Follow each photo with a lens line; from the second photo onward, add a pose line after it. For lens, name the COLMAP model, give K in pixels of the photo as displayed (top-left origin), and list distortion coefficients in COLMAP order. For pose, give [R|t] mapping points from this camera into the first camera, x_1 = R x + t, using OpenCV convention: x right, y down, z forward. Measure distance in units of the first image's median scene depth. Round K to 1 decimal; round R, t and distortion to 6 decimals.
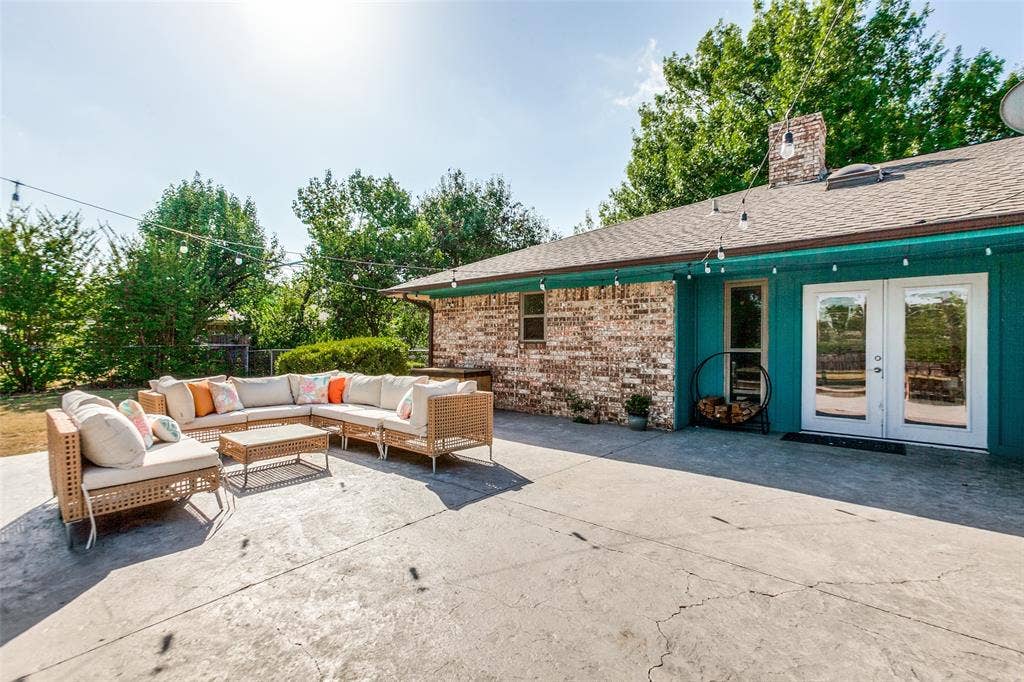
lens RADIAL K [[463.8, 0, 518.9], [0, 463.8, 351.6], [0, 0, 1]] dist [-0.001540, 0.000270]
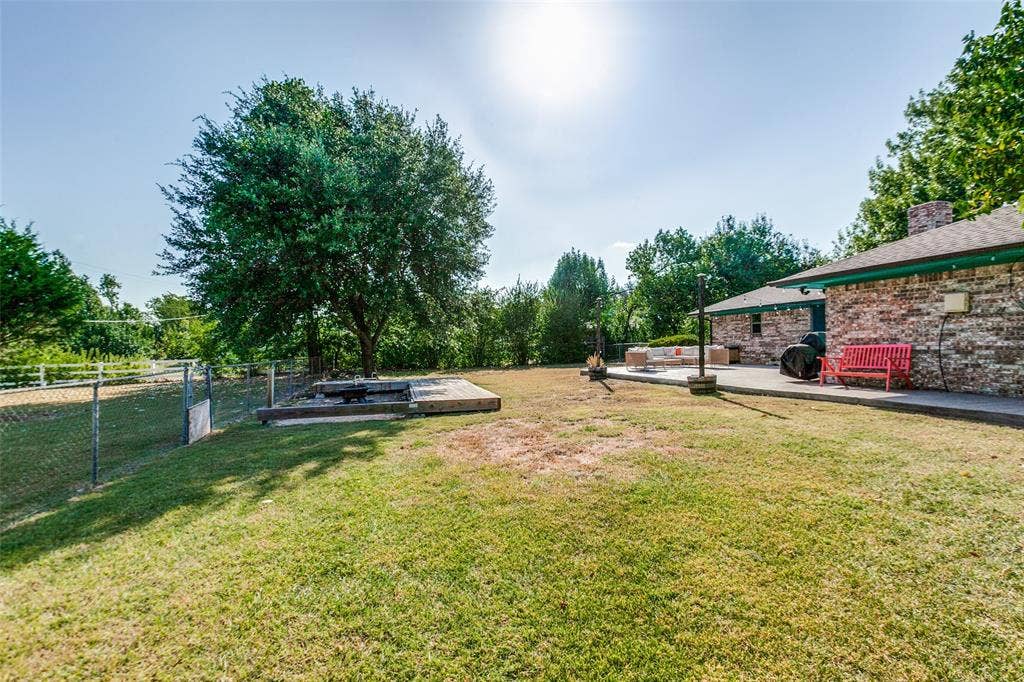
lens RADIAL K [[463.8, 0, 518.9], [0, 463.8, 351.6], [0, 0, 1]] dist [-0.001540, 0.000270]
pose [[0.832925, -0.015977, -0.553155, 0.127692], [0.018077, 0.999835, -0.001659, 0.019706], [0.553090, -0.008617, 0.833077, -0.635584]]
